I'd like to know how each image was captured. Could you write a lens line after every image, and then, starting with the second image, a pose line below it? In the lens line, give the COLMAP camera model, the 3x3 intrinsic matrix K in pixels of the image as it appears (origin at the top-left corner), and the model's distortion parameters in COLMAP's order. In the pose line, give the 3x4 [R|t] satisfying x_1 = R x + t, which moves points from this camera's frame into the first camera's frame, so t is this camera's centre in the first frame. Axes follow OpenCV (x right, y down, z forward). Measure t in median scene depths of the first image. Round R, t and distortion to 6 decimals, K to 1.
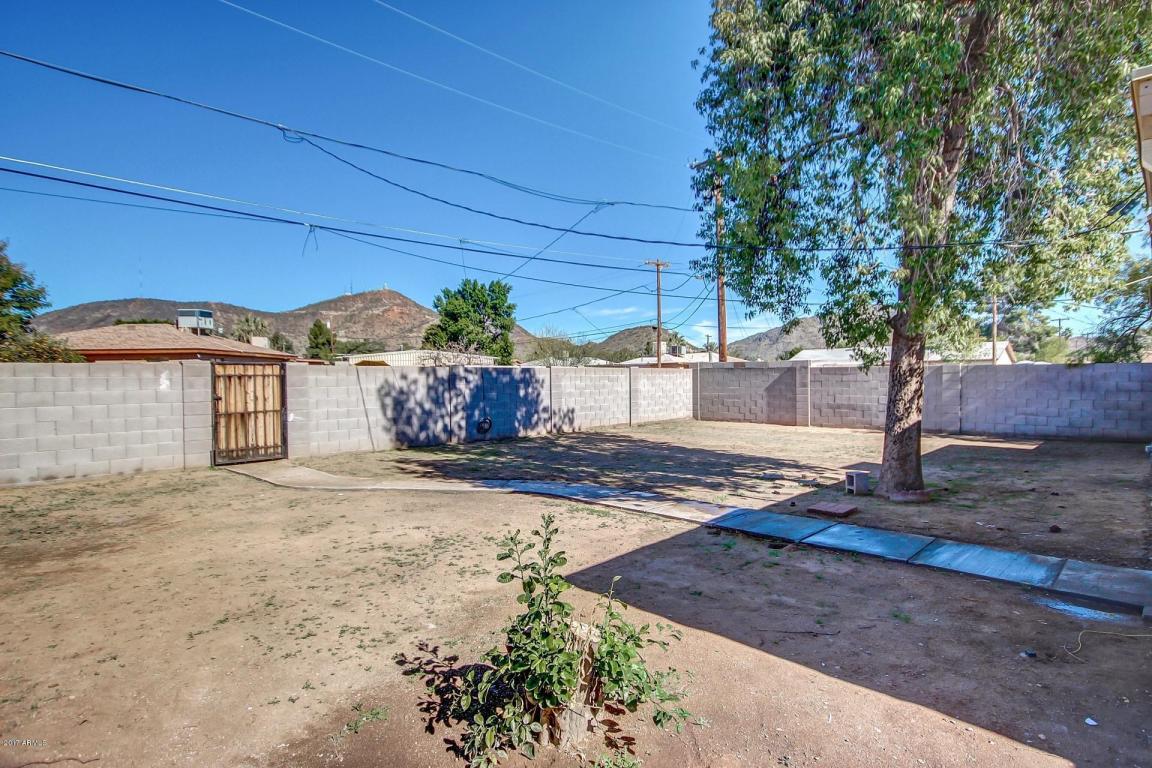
lens RADIAL K [[603.0, 0, 578.4], [0, 603.0, 387.9], [0, 0, 1]] dist [0.013263, -0.001488]
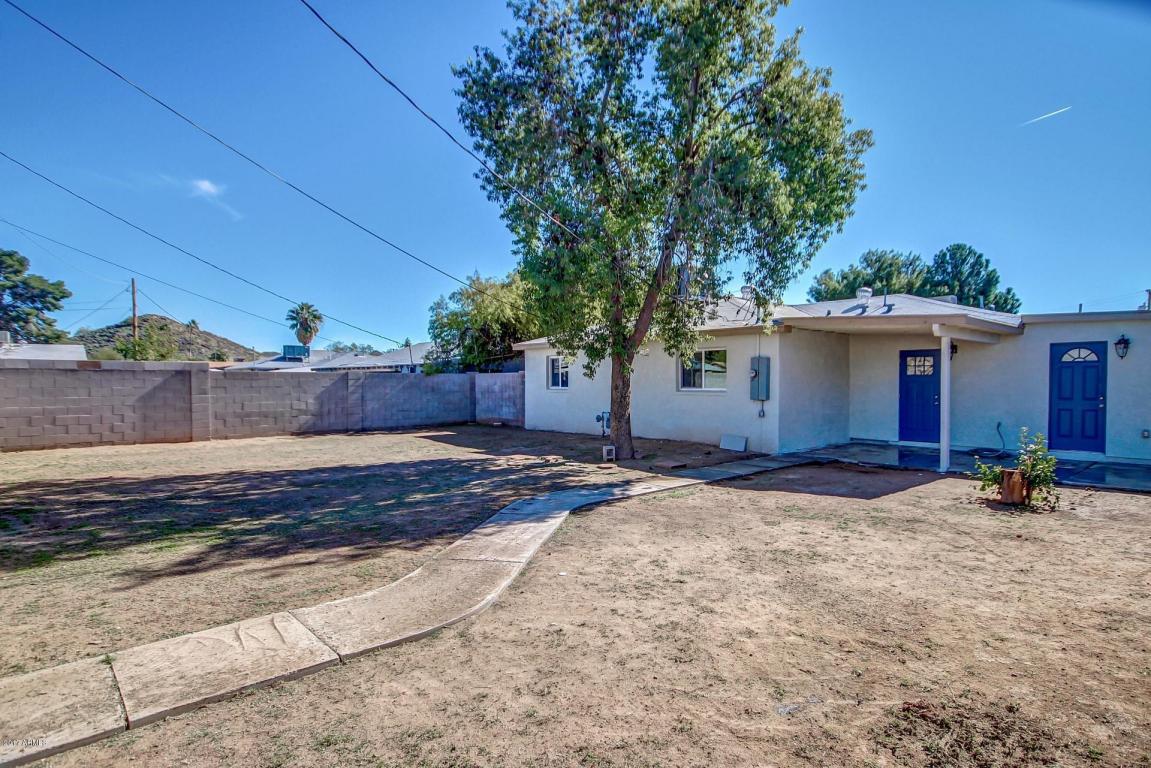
lens RADIAL K [[611.4, 0, 582.4], [0, 611.4, 390.8], [0, 0, 1]] dist [-0.001720, 0.000166]
pose [[0.075806, -0.011437, 0.997057, -0.597644], [0.018089, 0.999785, 0.010093, -0.007076], [-0.996959, 0.017271, 0.075996, 0.566975]]
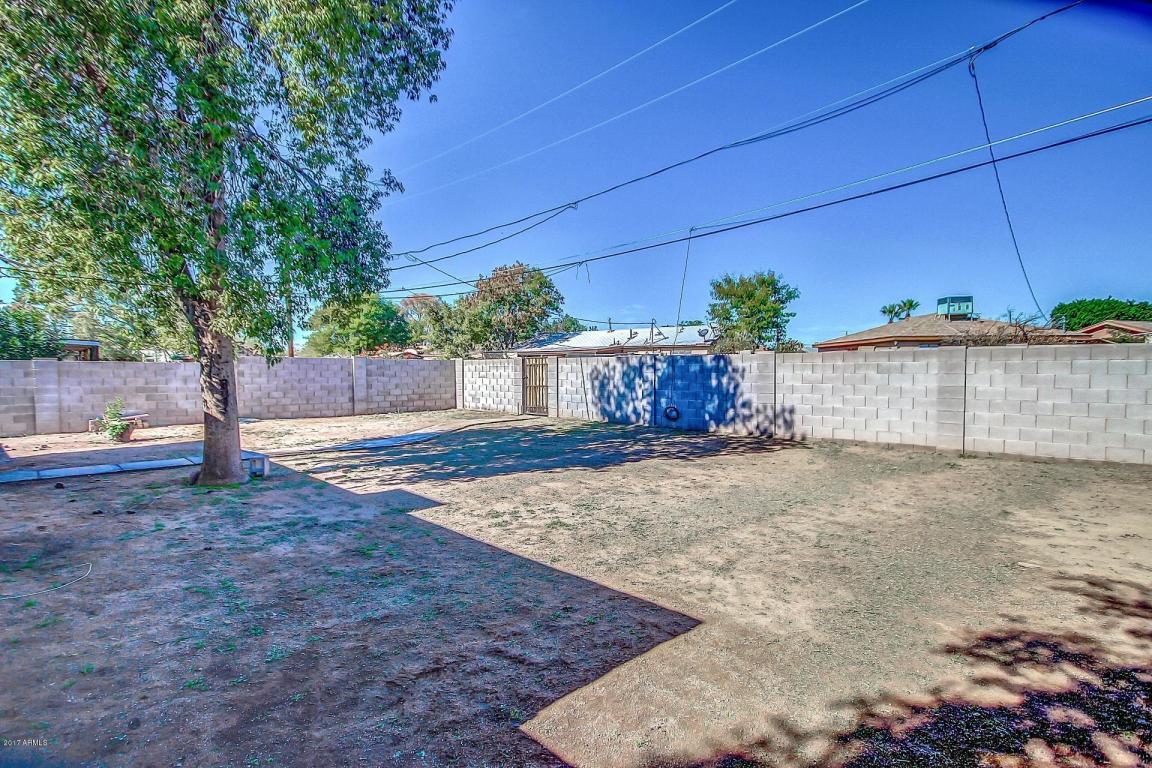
lens RADIAL K [[576.8, 0, 585.4], [0, 576.8, 393.1], [0, 0, 1]] dist [0.002303, 0.000139]
pose [[-0.035721, 0.053721, -0.997917, 0.883390], [-0.011986, 0.998459, 0.054179, -0.023704], [0.999290, 0.013896, -0.035022, 0.967597]]
